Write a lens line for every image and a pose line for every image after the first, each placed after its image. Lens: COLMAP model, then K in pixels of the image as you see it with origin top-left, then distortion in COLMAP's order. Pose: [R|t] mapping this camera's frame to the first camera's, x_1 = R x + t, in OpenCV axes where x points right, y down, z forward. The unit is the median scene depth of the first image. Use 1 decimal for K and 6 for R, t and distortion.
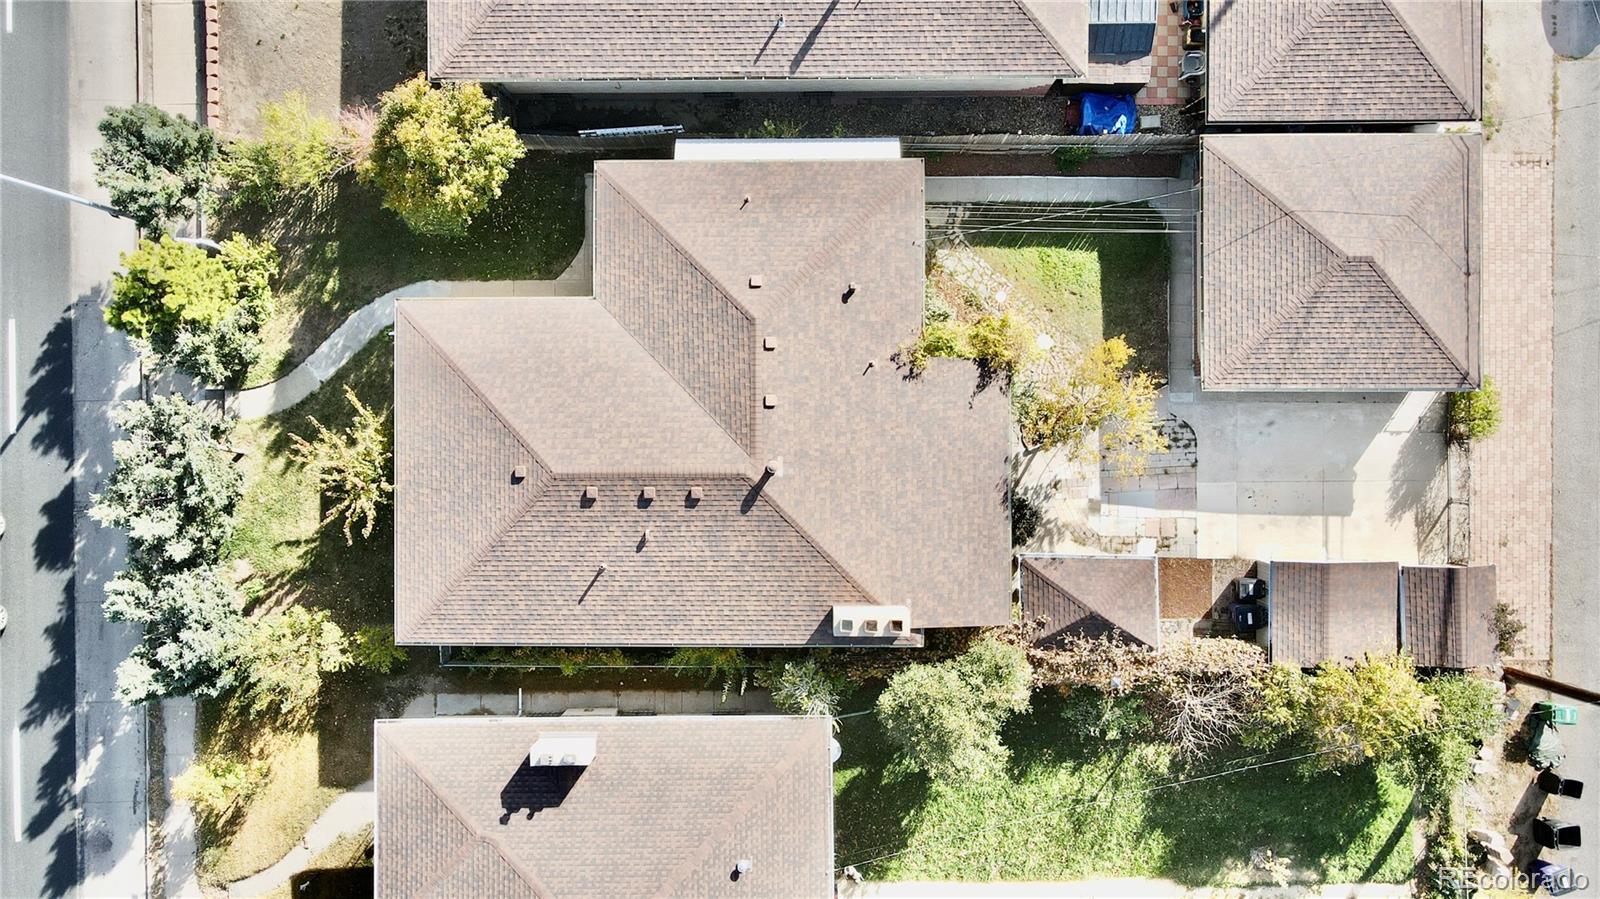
lens RADIAL K [[1162.5, 0, 792.9], [0, 1162.5, 439.9], [0, 0, 1]] dist [-0.003526, 0.025339]
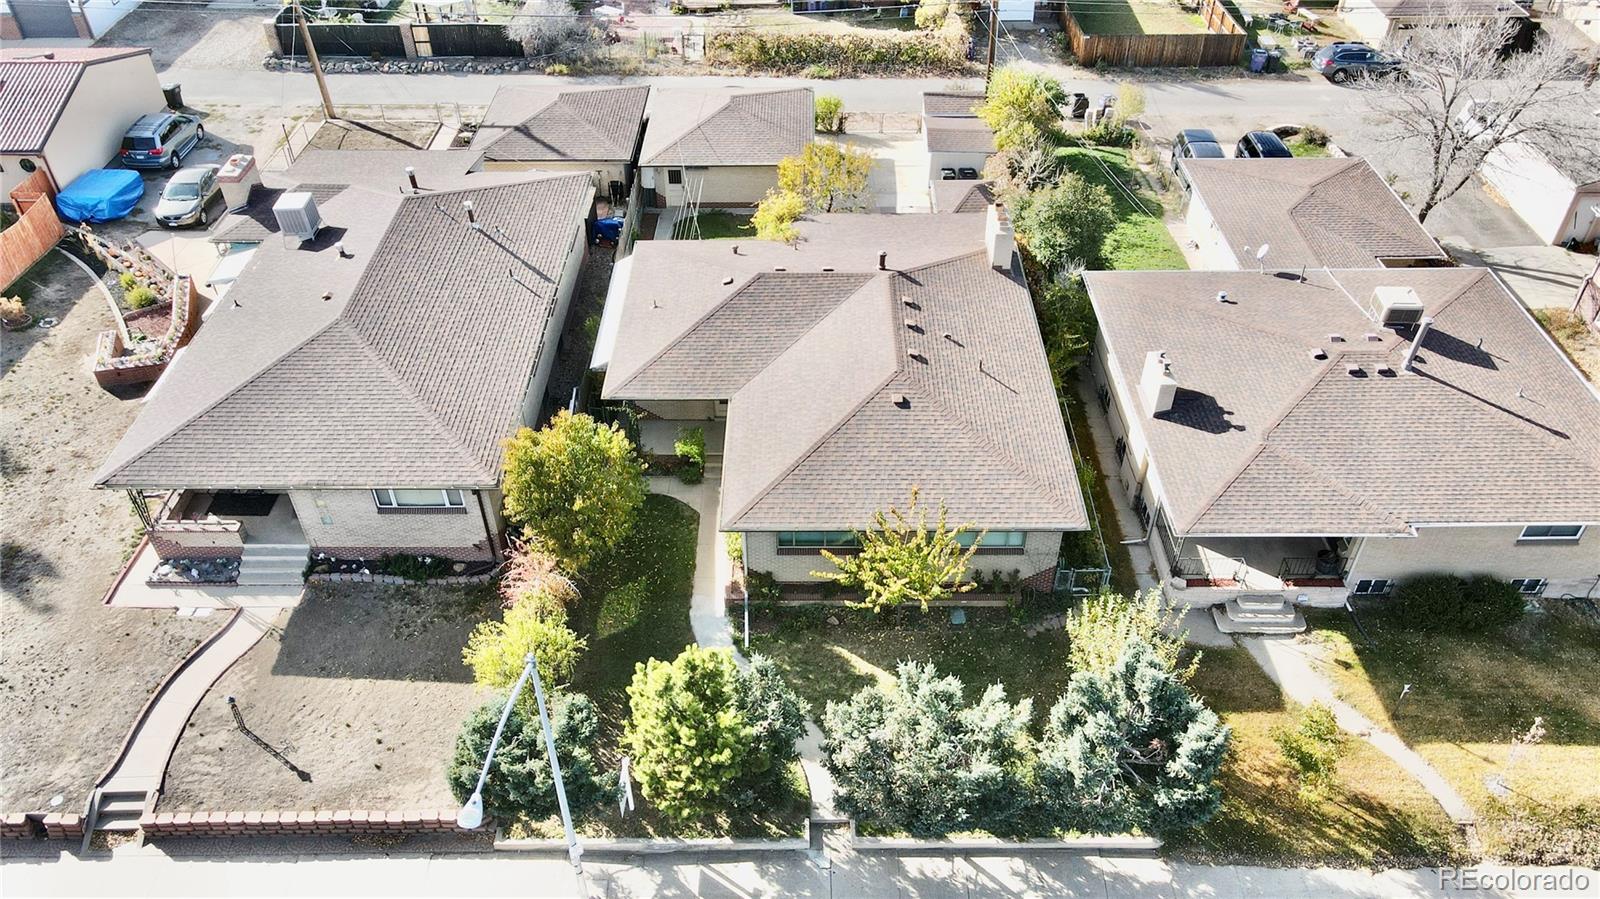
lens RADIAL K [[1162.5, 0, 792.9], [0, 1162.5, 439.9], [0, 0, 1]] dist [-0.003526, 0.025339]
pose [[0.013314, -0.642113, 0.766494, -0.984727], [0.999882, 0.002628, -0.015166, -0.046152], [0.007724, 0.766605, 0.642072, 0.334500]]
